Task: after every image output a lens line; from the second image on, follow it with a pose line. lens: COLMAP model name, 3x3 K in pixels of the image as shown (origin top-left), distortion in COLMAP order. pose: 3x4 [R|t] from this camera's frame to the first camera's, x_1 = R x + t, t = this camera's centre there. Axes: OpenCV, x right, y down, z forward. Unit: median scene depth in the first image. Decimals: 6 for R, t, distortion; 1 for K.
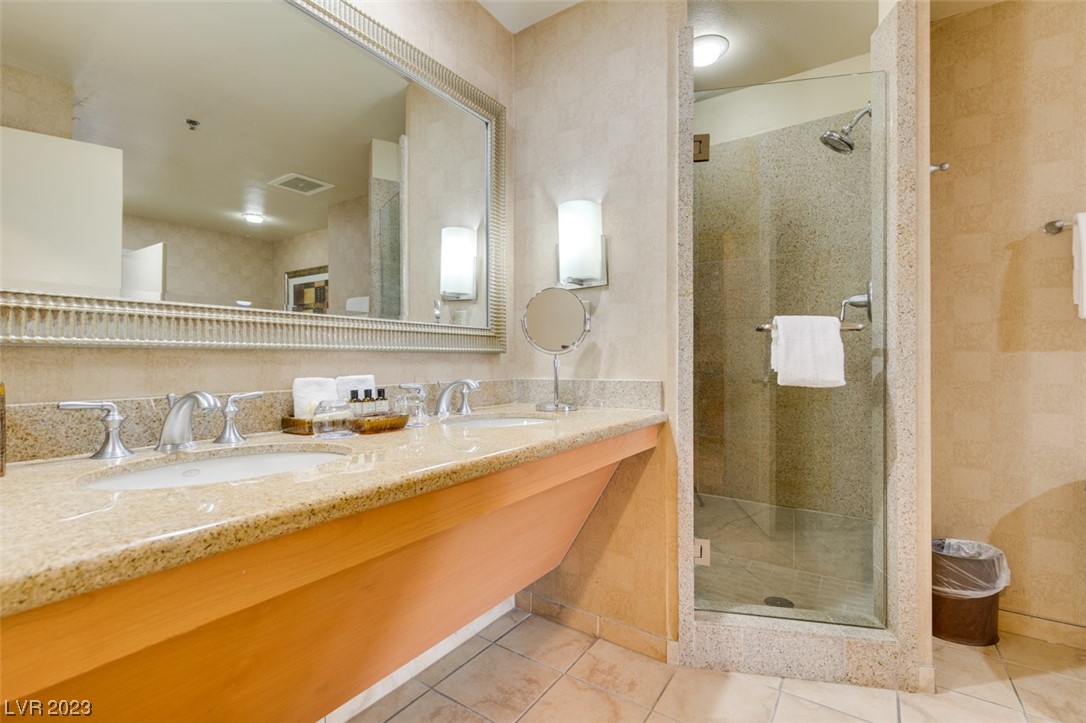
lens RADIAL K [[488.1, 0, 540.1], [0, 488.1, 351.8], [0, 0, 1]] dist [0.006604, -0.002233]
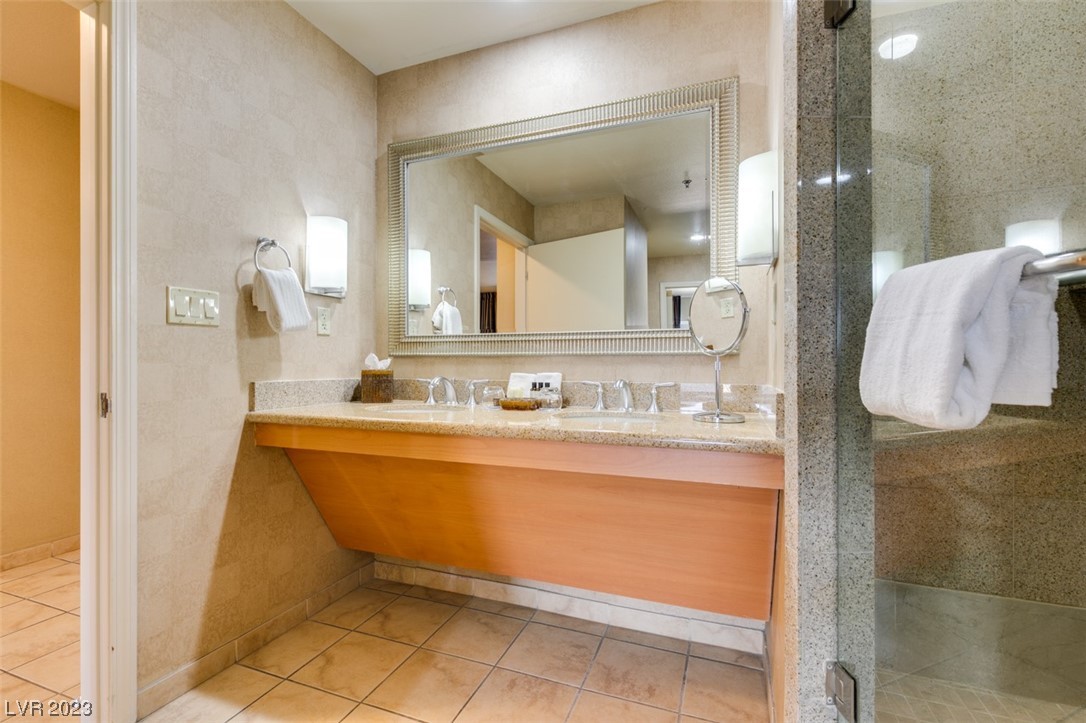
lens RADIAL K [[488.1, 0, 541.2], [0, 488.1, 362.9], [0, 0, 1]] dist [0.006604, -0.002233]
pose [[0.234081, 0.000237, -0.972217, 0.954270], [0.013277, 0.999906, 0.003441, 0.013571], [0.972127, -0.013713, 0.234055, 0.616010]]
